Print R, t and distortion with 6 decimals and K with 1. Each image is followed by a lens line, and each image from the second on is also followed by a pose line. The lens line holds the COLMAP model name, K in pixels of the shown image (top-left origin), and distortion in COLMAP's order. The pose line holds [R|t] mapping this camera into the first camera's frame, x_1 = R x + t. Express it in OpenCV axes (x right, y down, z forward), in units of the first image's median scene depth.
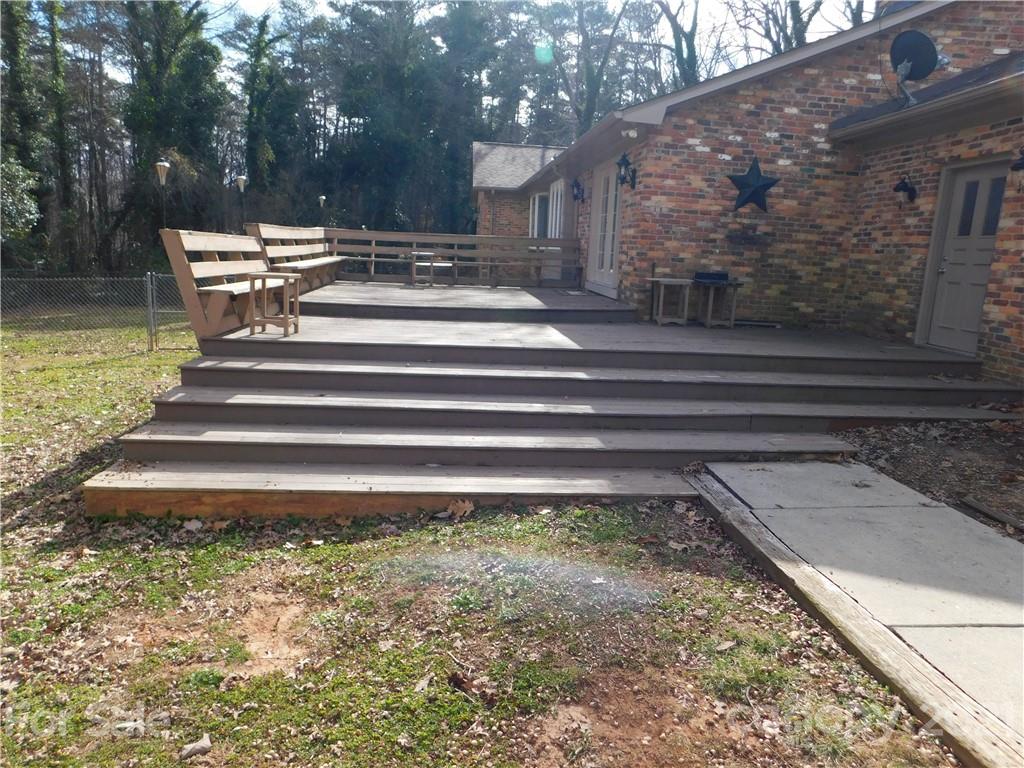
lens RADIAL K [[675.9, 0, 510.9], [0, 675.9, 385.6], [0, 0, 1]] dist [-0.043440, 0.001871]
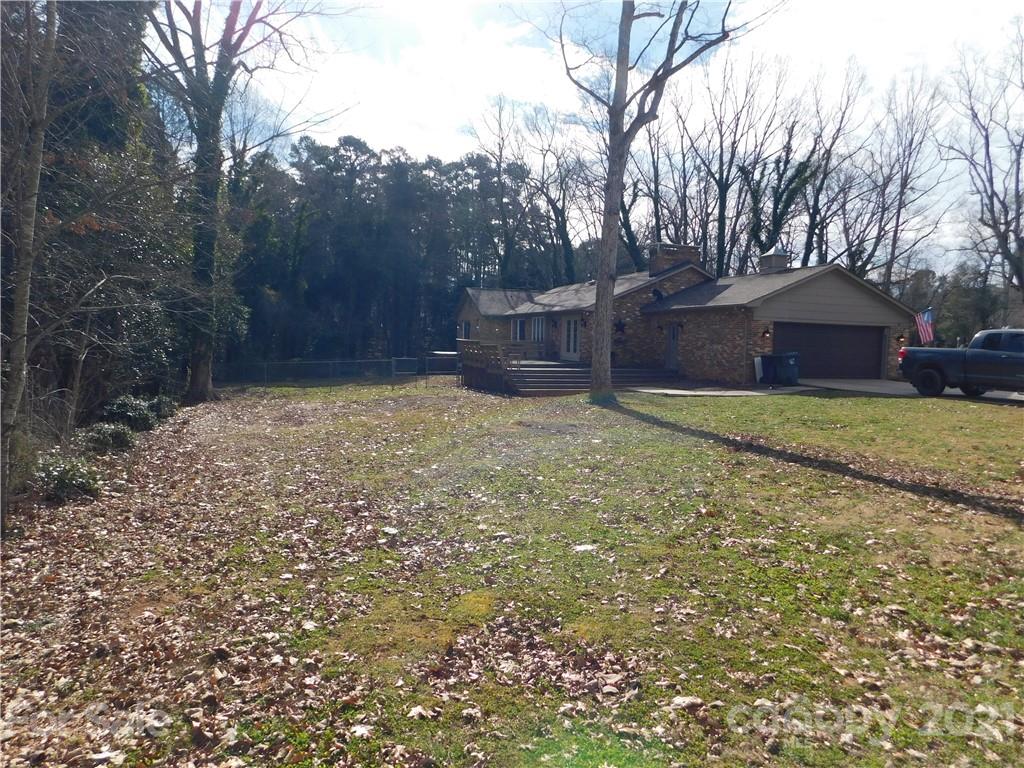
lens RADIAL K [[675.9, 0, 512.2], [0, 675.9, 383.9], [0, 0, 1]] dist [-0.043440, 0.001871]
pose [[0.975643, -0.045477, 0.214600, -0.928827], [0.072302, 0.990276, -0.118855, 0.362199], [-0.207108, 0.131476, 0.969443, -2.188865]]
